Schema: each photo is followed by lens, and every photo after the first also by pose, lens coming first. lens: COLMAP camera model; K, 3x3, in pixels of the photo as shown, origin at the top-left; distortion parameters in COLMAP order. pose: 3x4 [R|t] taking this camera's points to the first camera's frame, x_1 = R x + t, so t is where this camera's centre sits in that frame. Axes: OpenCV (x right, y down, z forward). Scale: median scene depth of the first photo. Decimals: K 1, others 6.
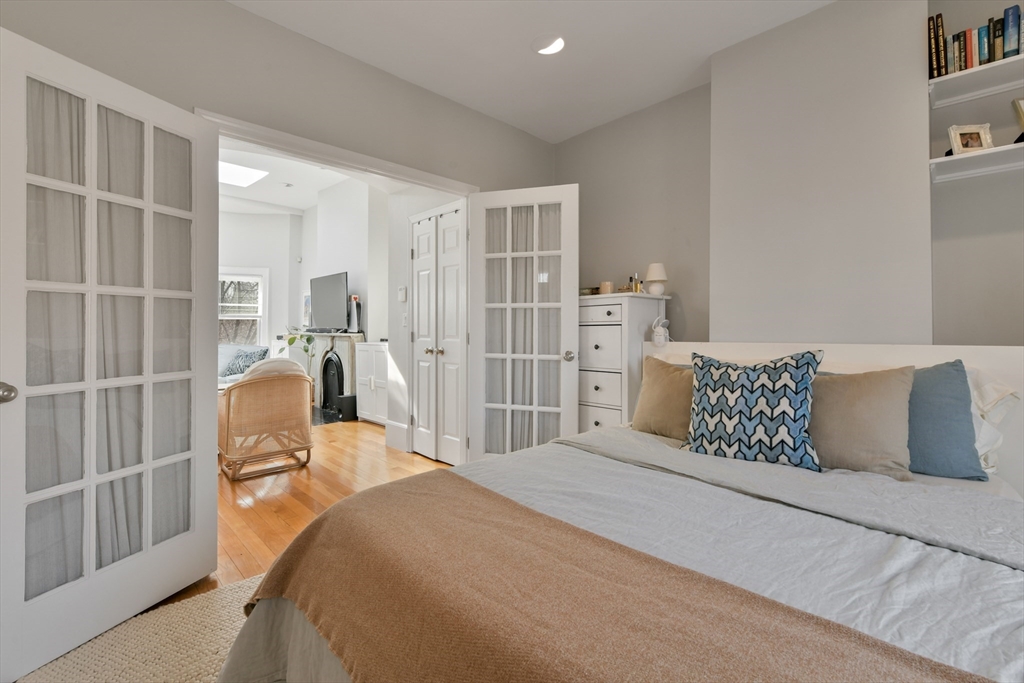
lens RADIAL K [[435.7, 0, 517.0], [0, 435.7, 325.9], [0, 0, 1]] dist [-0.007958, -0.000171]
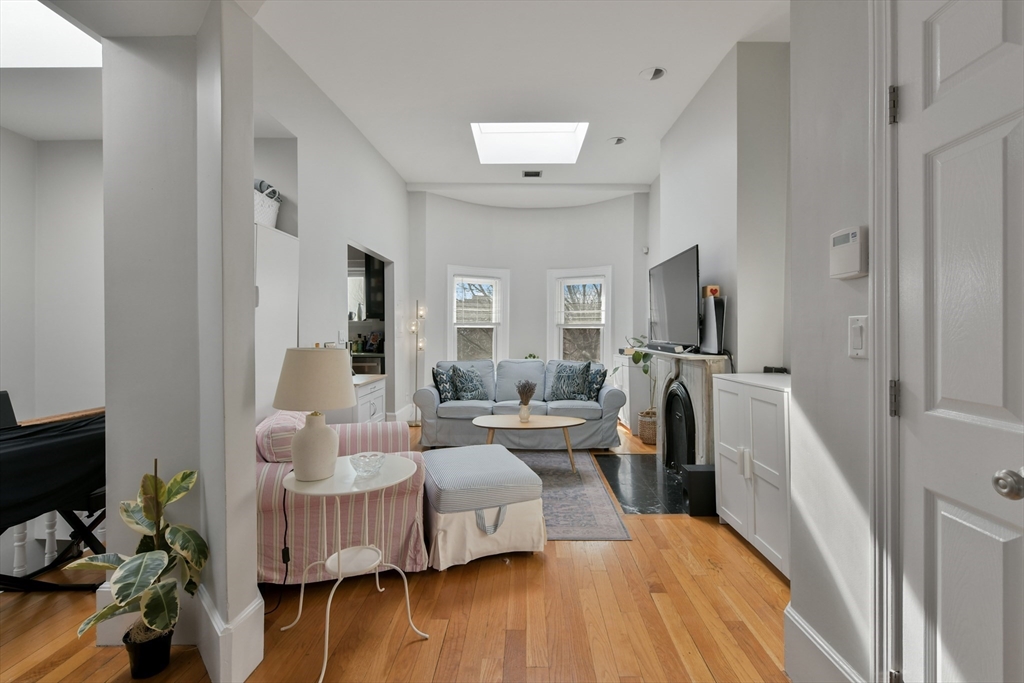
lens RADIAL K [[435.7, 0, 513.9], [0, 435.7, 333.2], [0, 0, 1]] dist [-0.007958, -0.000171]
pose [[0.684002, -0.002130, -0.729477, -0.140293], [0.006961, 0.999969, 0.003607, -0.013898], [0.729447, -0.007545, 0.683996, 0.430144]]
